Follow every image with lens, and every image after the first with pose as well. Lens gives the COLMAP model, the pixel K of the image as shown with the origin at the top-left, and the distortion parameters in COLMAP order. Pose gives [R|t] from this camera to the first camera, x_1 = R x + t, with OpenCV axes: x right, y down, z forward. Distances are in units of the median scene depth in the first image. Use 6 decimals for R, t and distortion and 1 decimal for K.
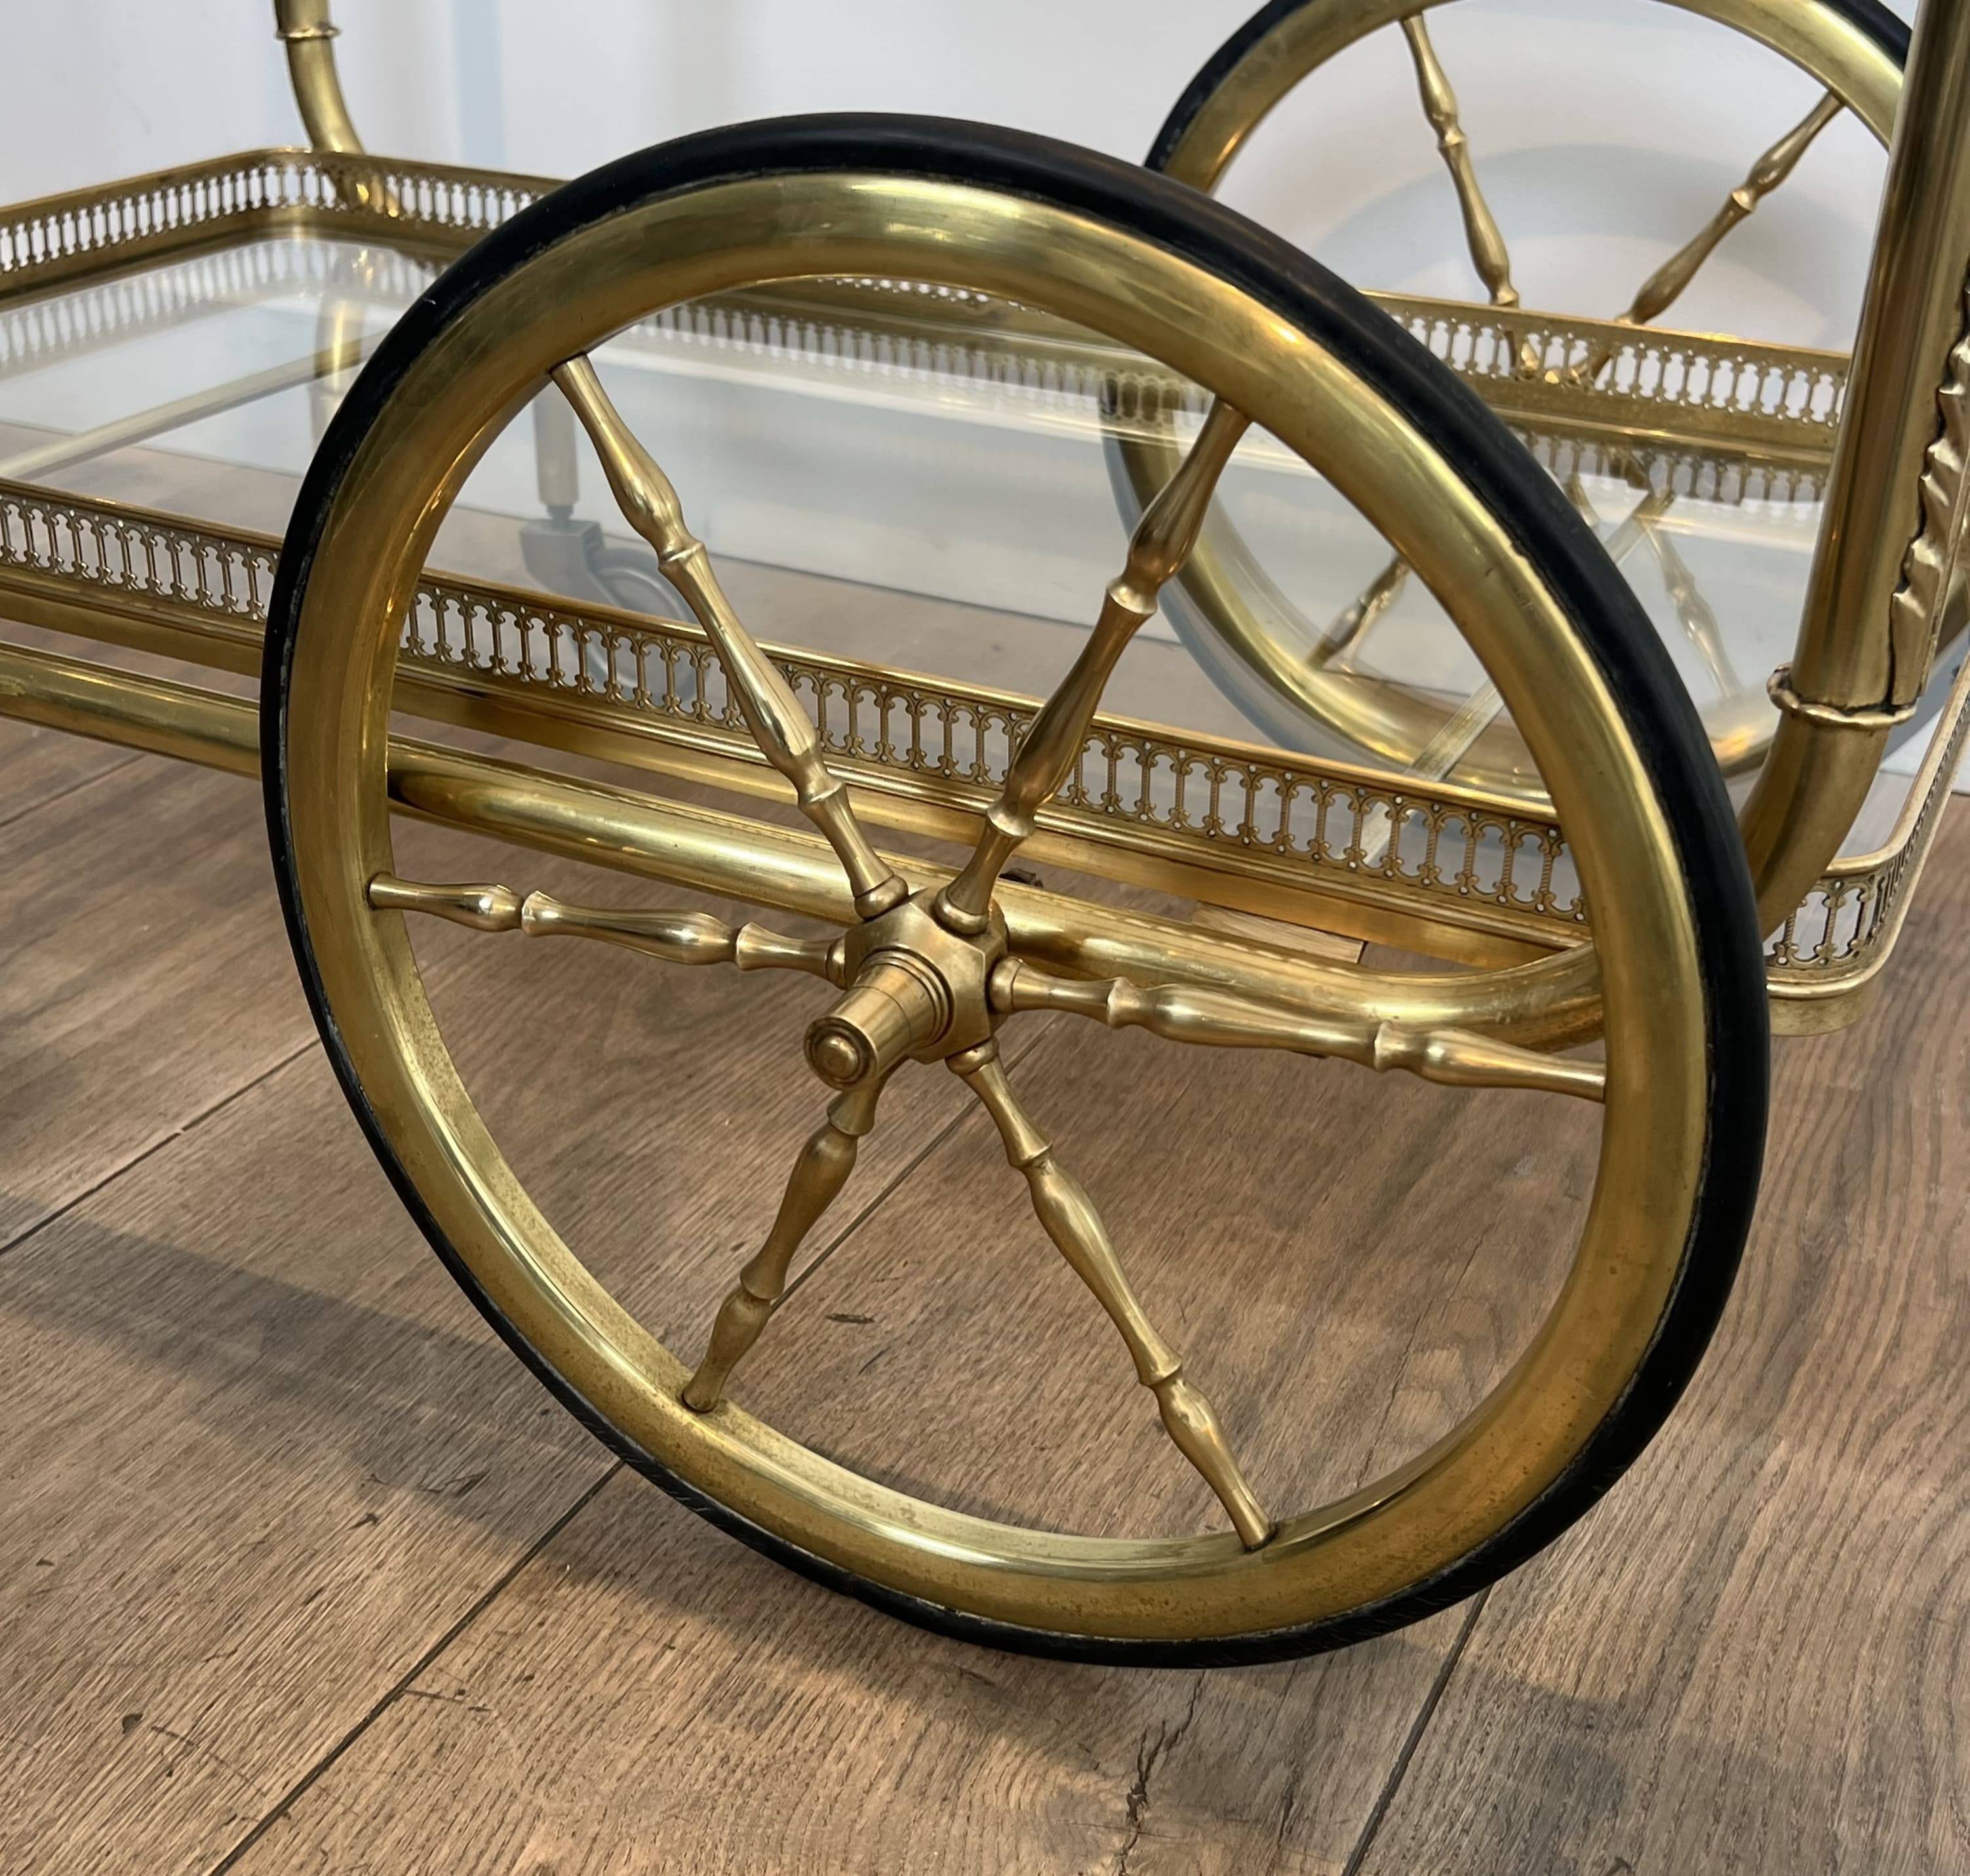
lens RADIAL K [[2624.2, 0, 985.0], [0, 2624.2, 938.0], [0, 0, 1]] dist [0.173881, -0.514307]
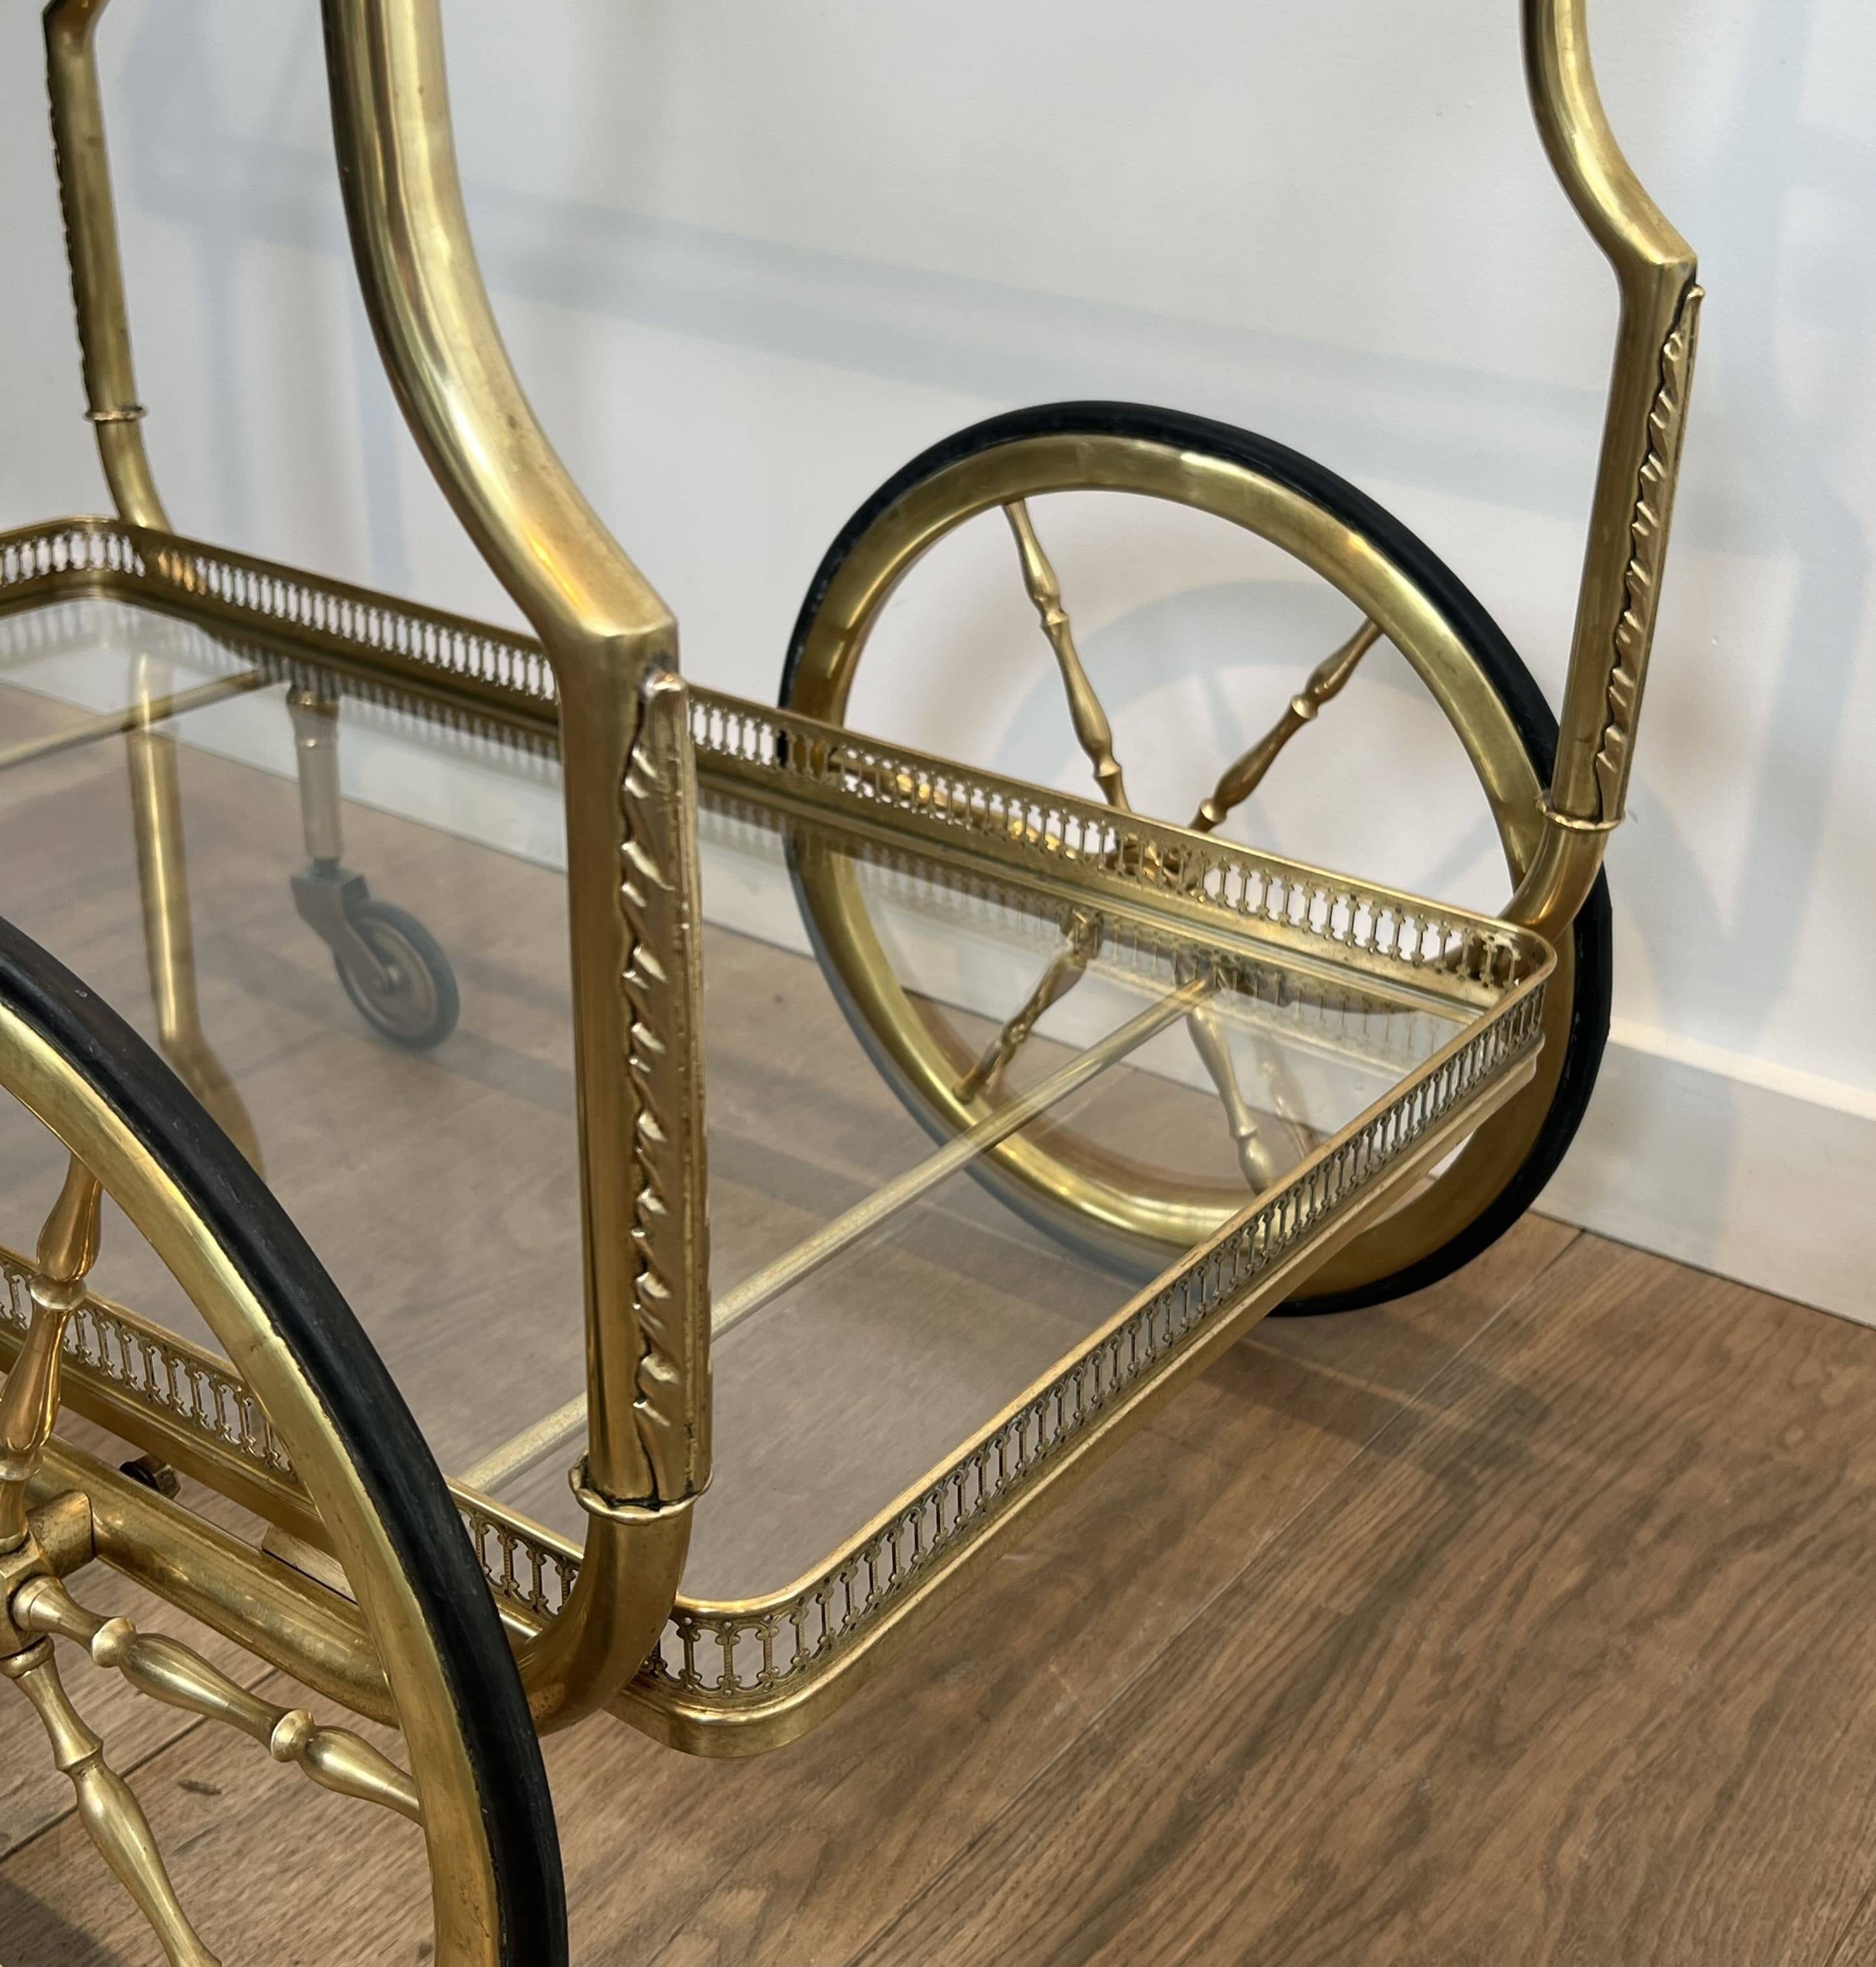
lens RADIAL K [[2583.8, 0, 938.0], [0, 2583.8, 983.5], [0, 0, 1]] dist [0.152332, -0.376761]
pose [[0.987271, 0.075370, -0.140055, 0.432177], [-0.079661, 0.996501, -0.025278, -0.202593], [0.137660, 0.036114, 0.989821, 0.020095]]
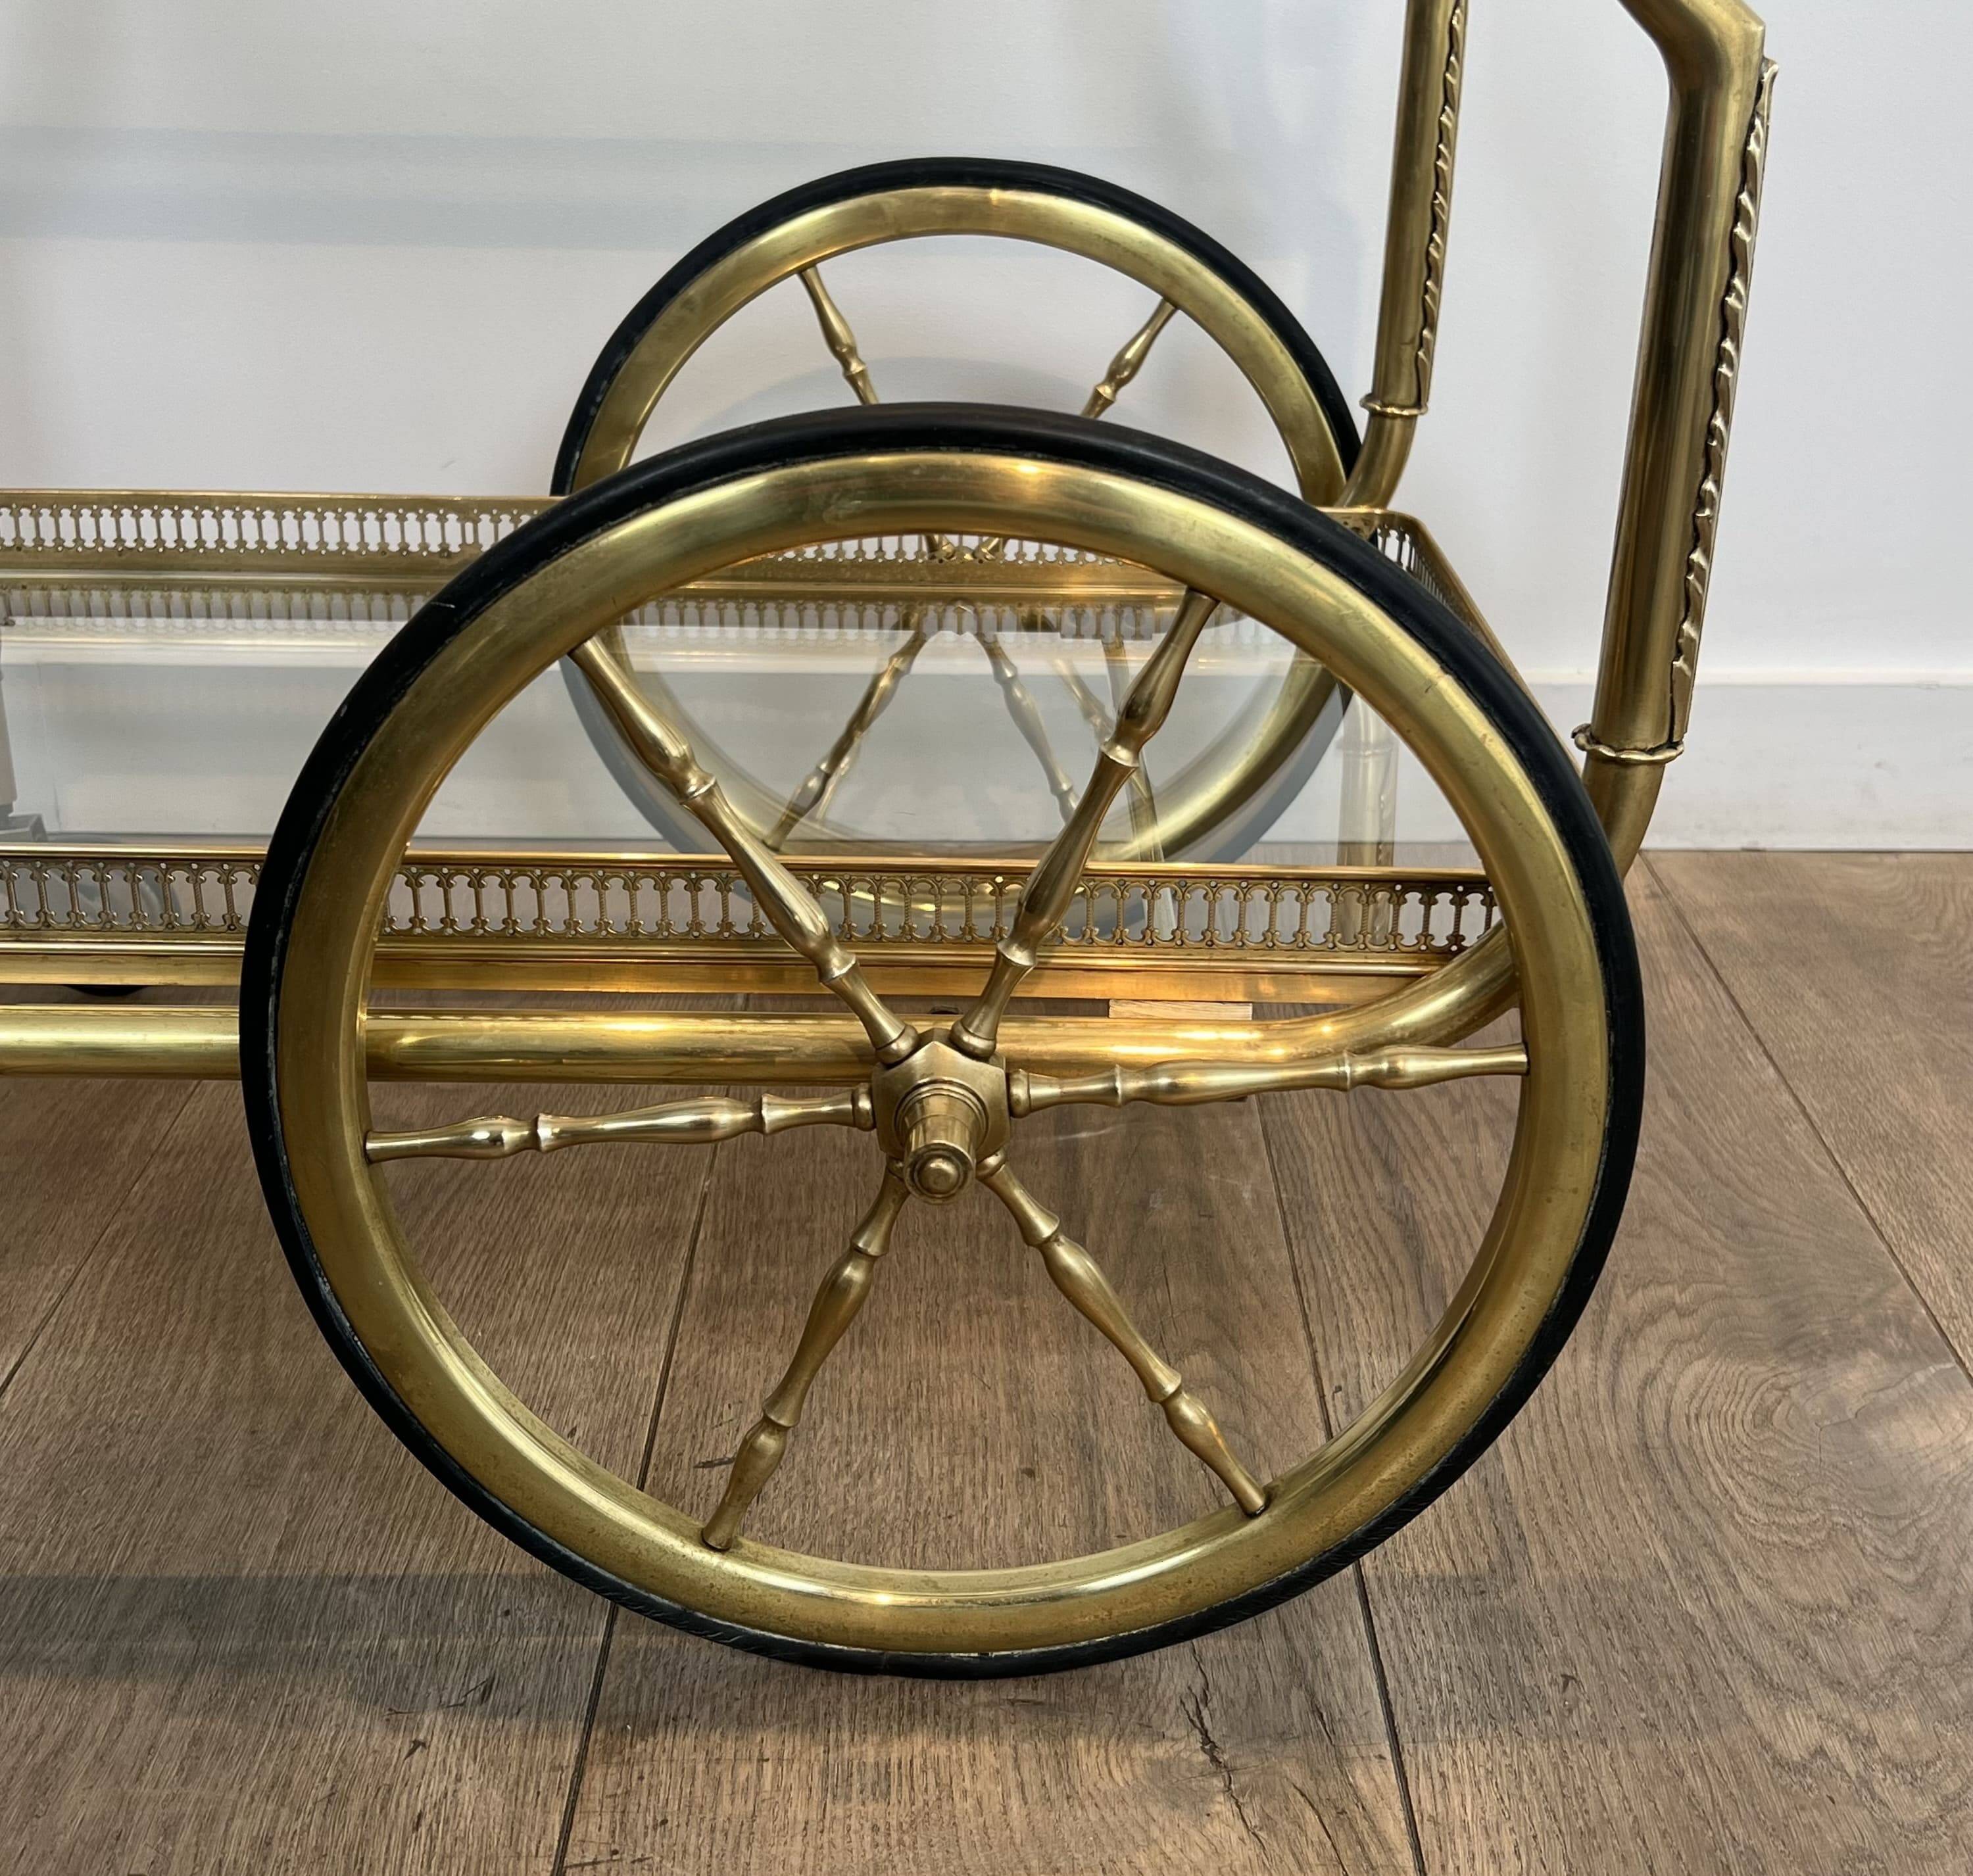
lens RADIAL K [[2586.4, 0, 986.5], [0, 2586.4, 938.0], [0, 0, 1]] dist [0.114640, -0.243992]
pose [[0.906652, -0.185245, 0.379035, -0.387031], [0.210147, 0.977350, -0.025012, -0.022268], [-0.365816, 0.102330, 0.925044, -0.080444]]
